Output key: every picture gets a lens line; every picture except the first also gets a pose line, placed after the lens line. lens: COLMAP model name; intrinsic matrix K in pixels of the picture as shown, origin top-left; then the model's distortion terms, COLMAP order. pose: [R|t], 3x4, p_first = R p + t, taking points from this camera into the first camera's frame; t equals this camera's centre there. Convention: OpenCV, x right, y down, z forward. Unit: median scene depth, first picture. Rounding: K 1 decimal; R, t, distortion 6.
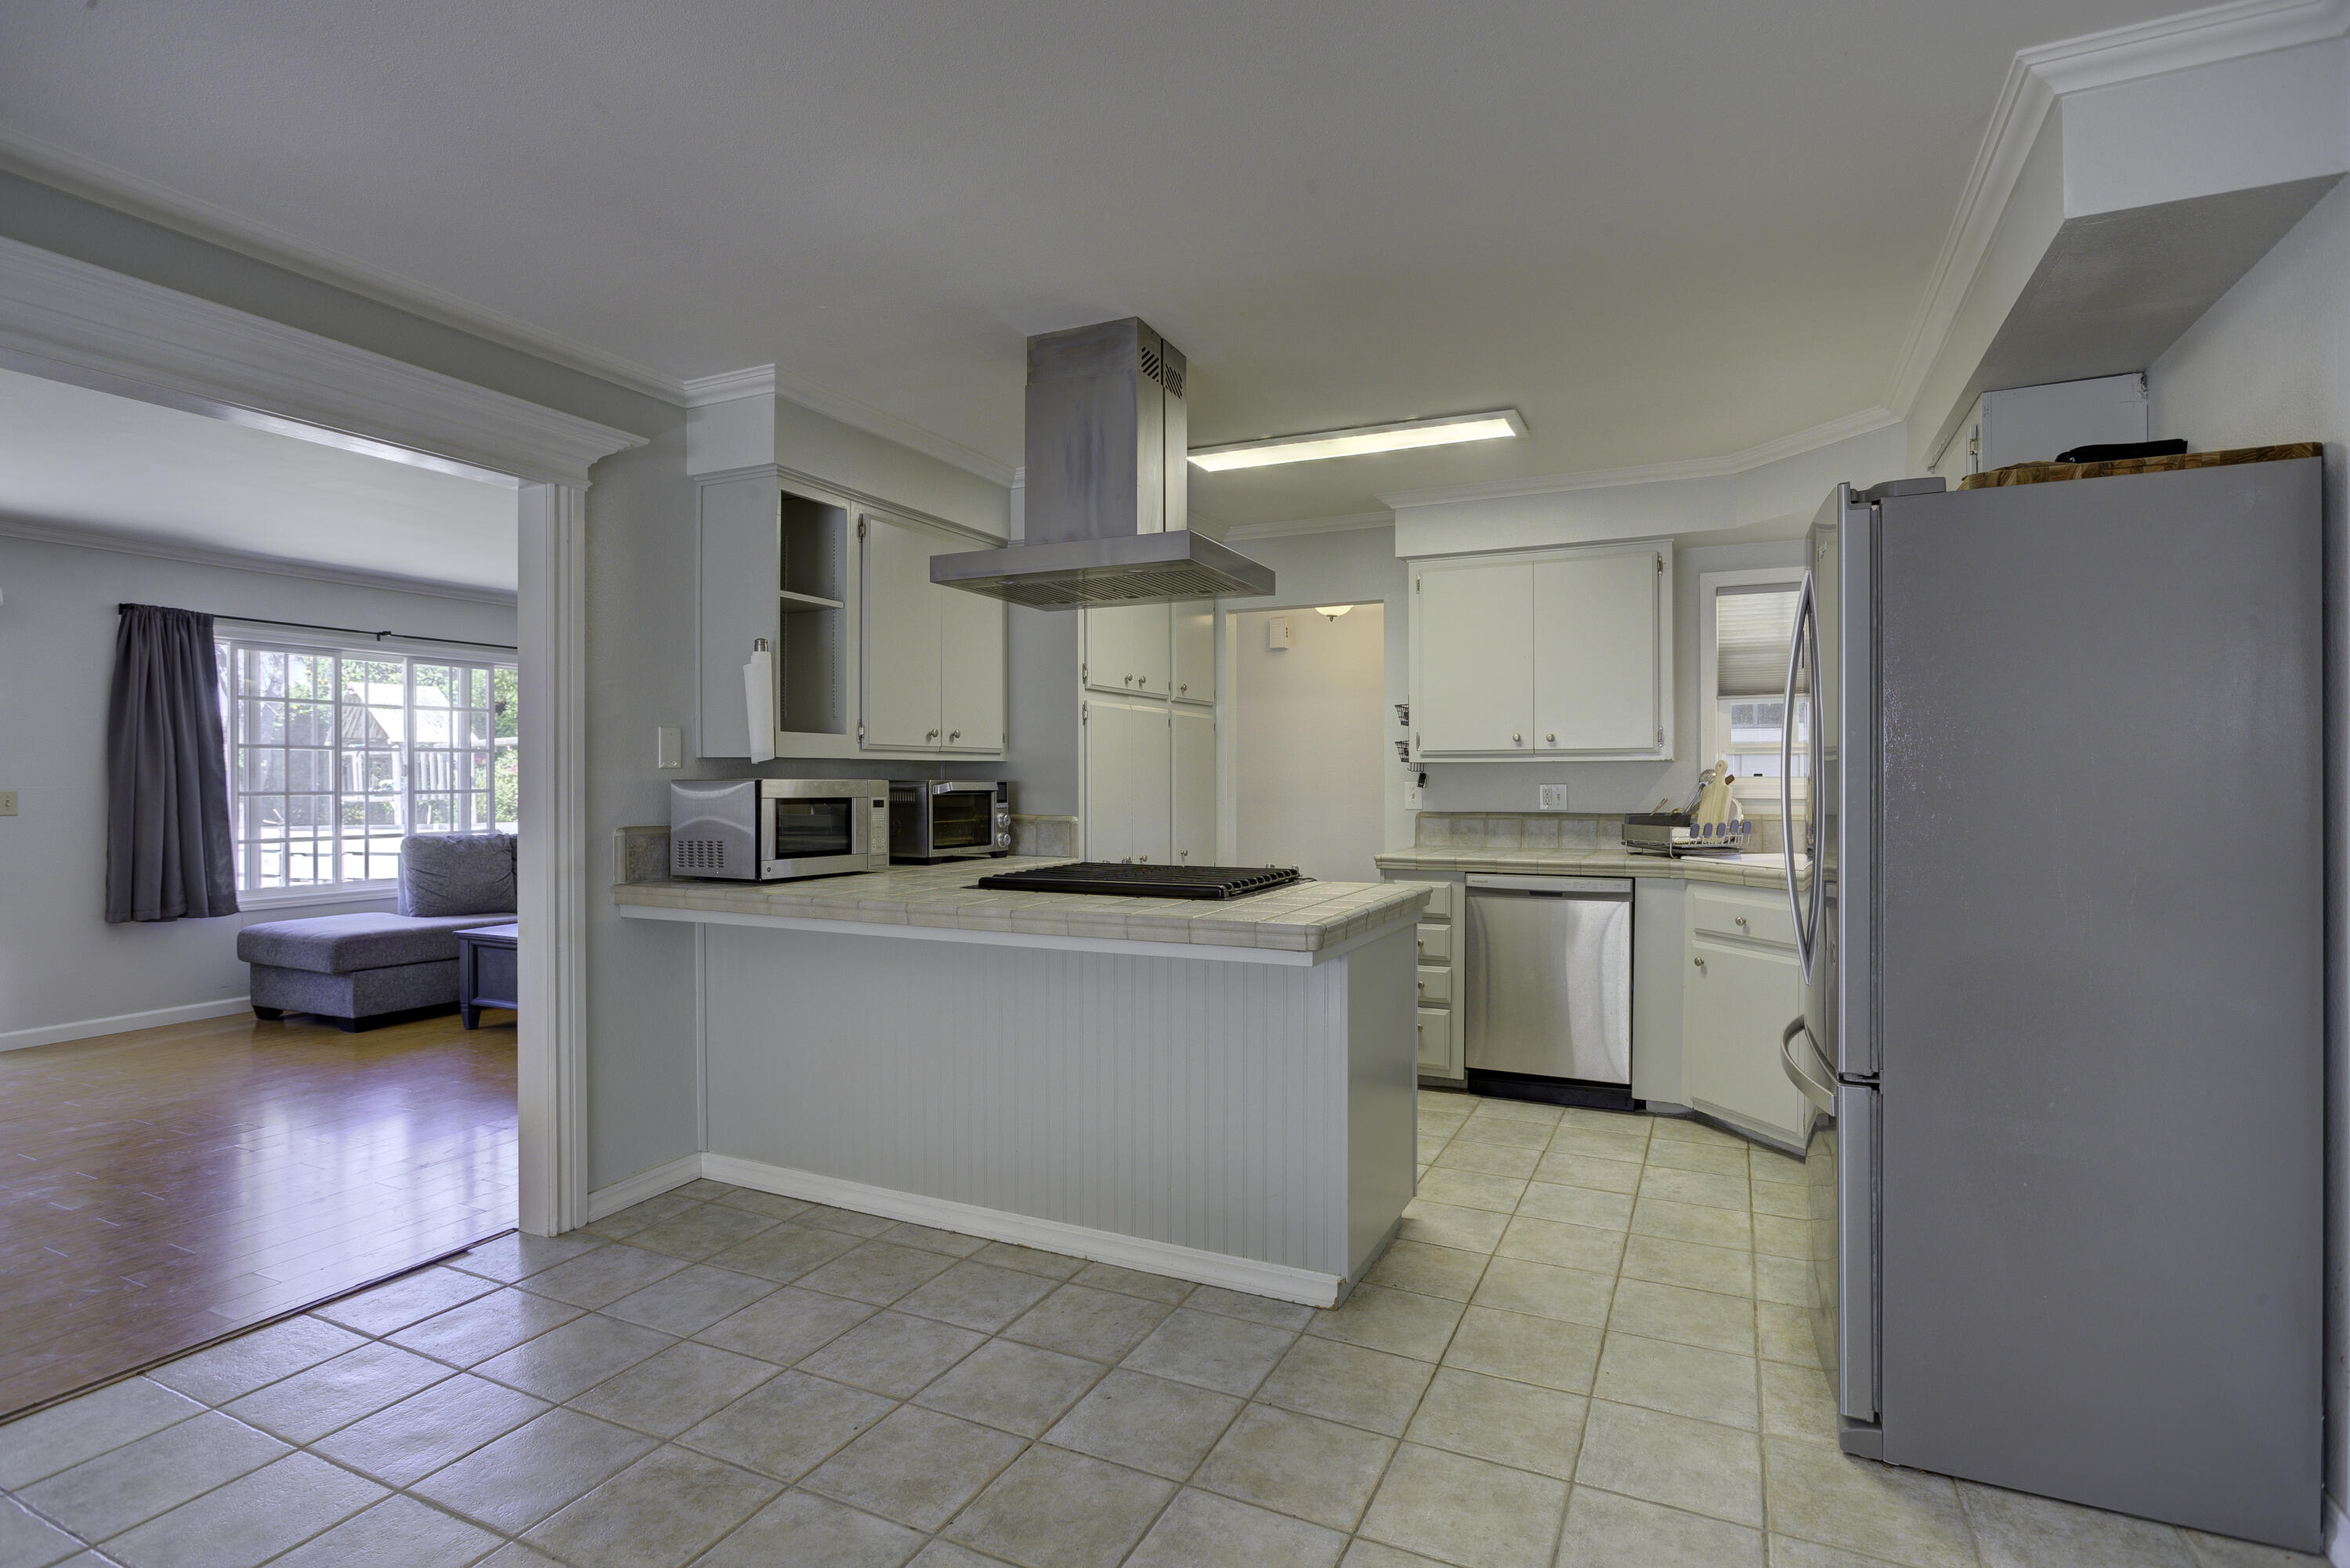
lens RADIAL K [[1153.0, 0, 1170.8], [0, 1153.0, 779.9], [0, 0, 1]] dist [-0.009767, 0.002480]
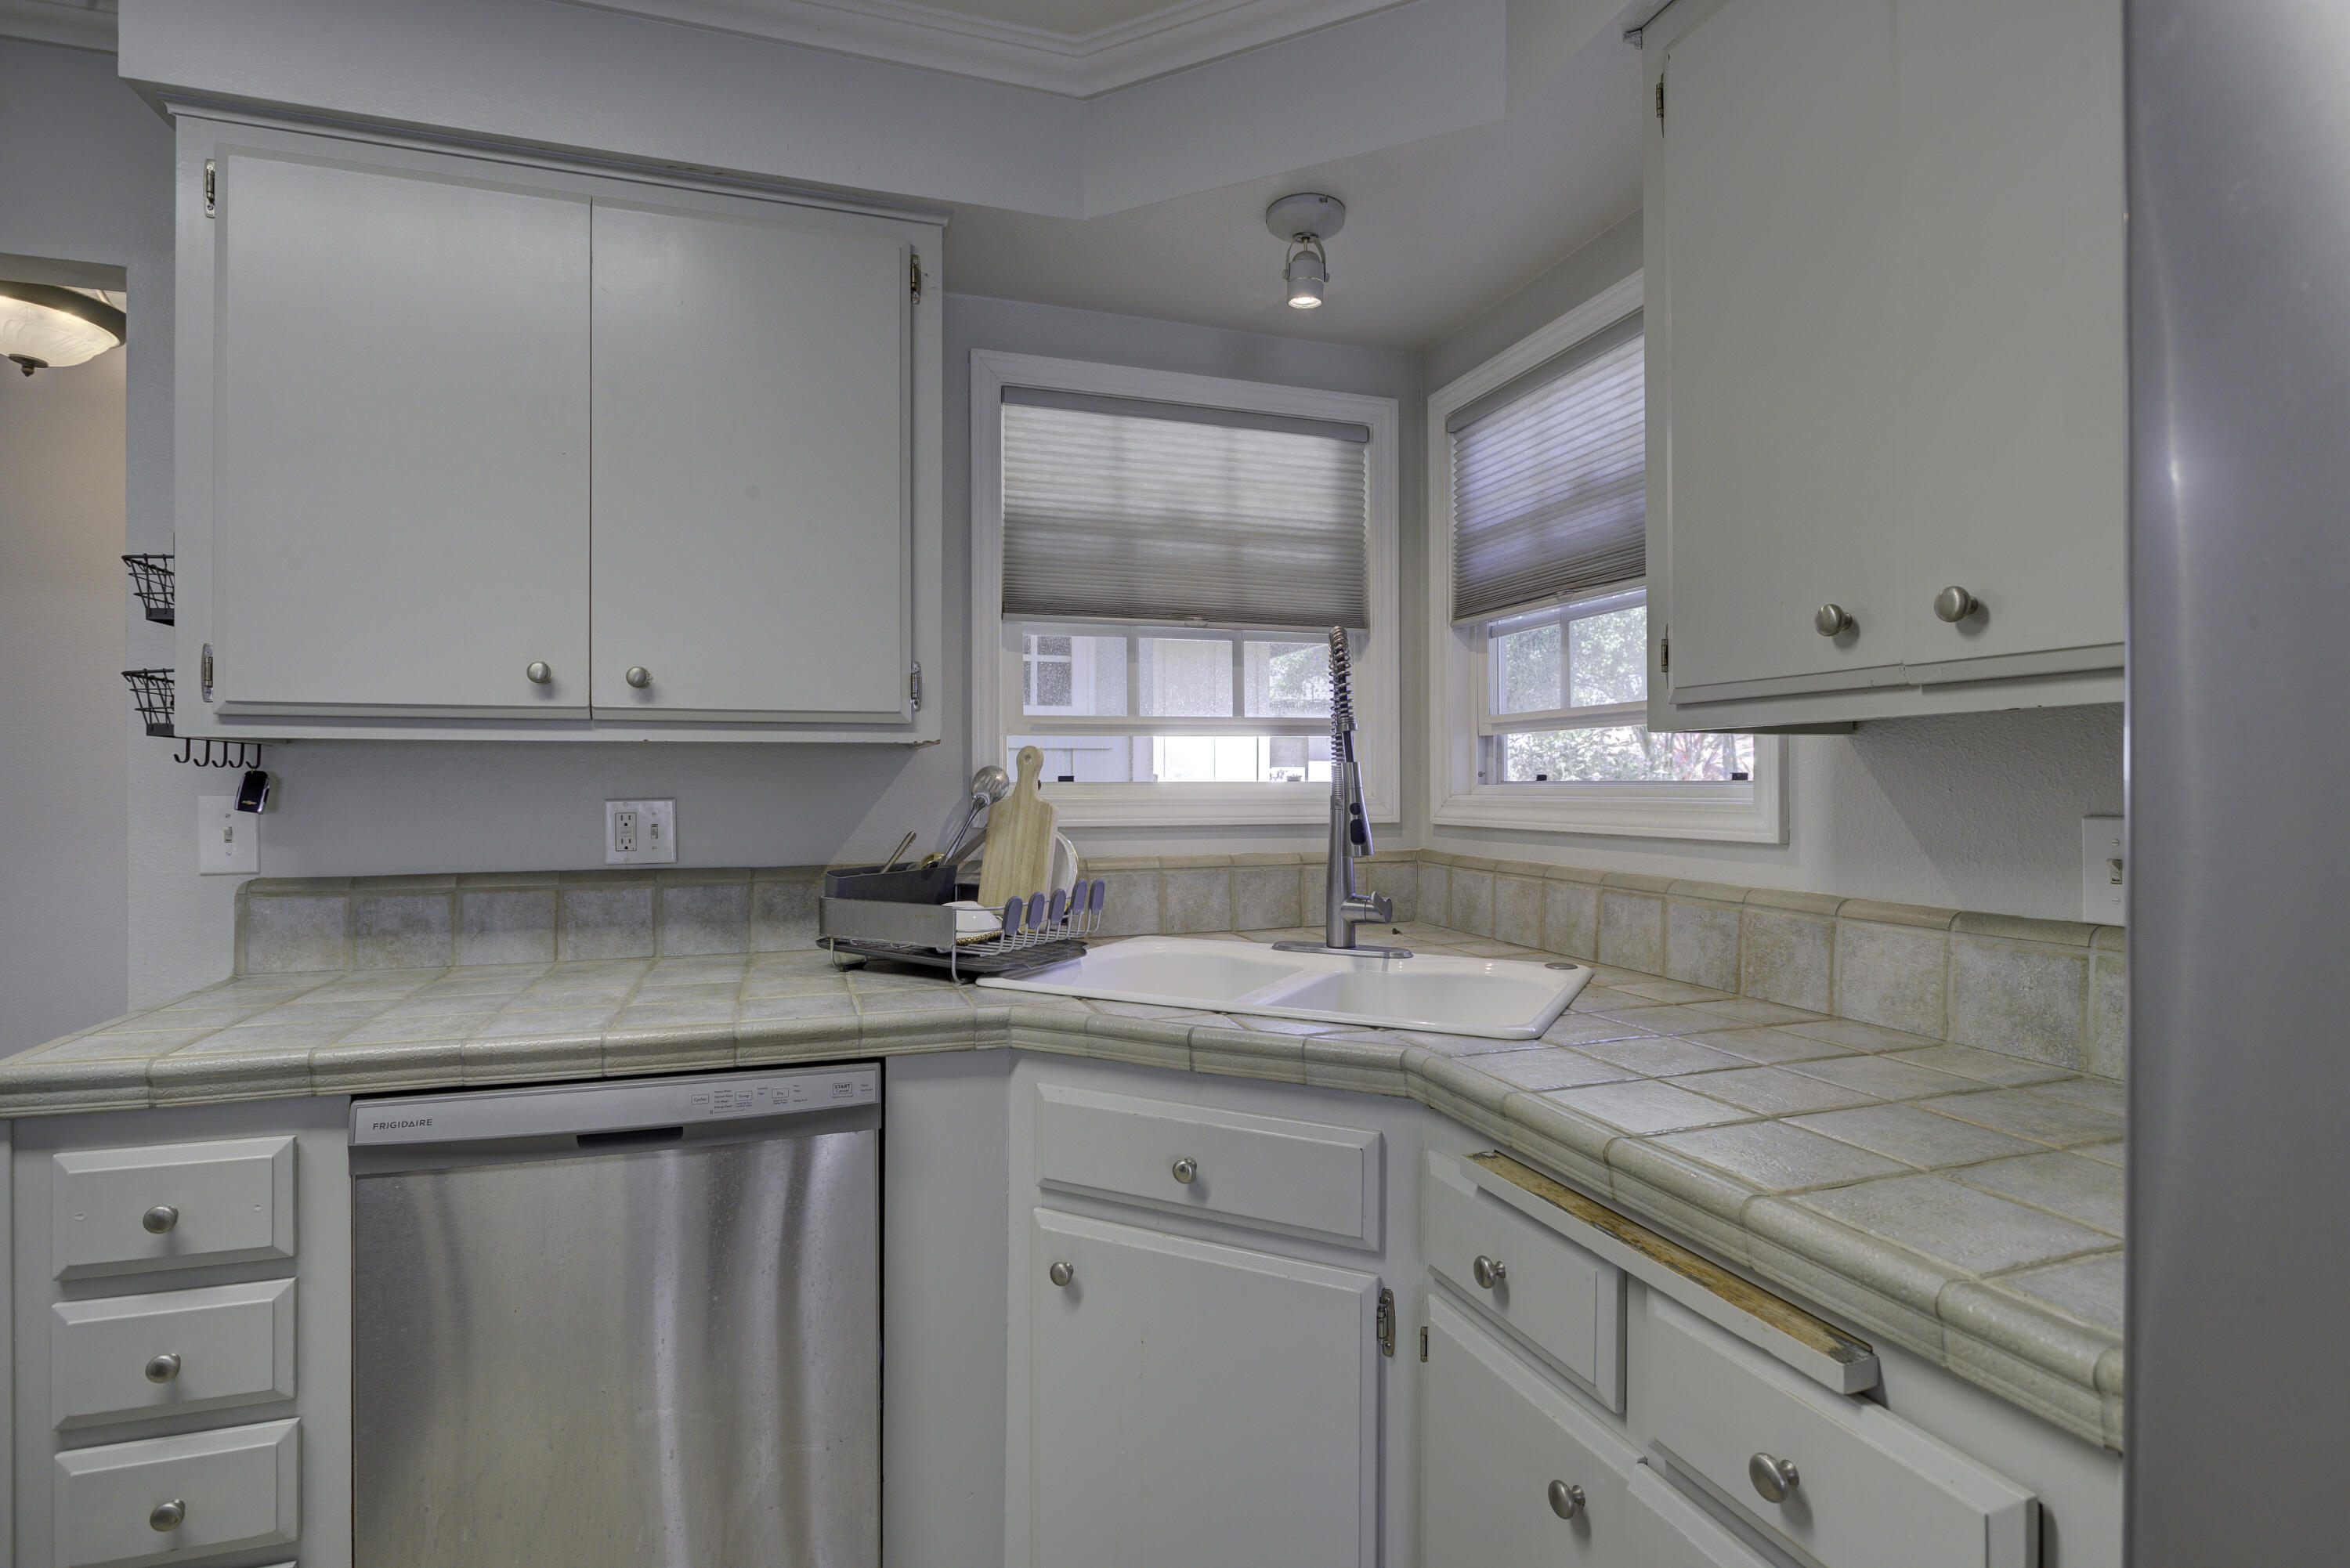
lens RADIAL K [[1153.0, 0, 1179.3], [0, 1153.0, 777.2], [0, 0, 1]] dist [-0.009767, 0.002480]
pose [[0.709630, 0.002211, 0.704572, 0.190466], [0.000191, 0.999994, -0.003331, -0.003244], [-0.704575, 0.002498, 0.709625, 0.609266]]
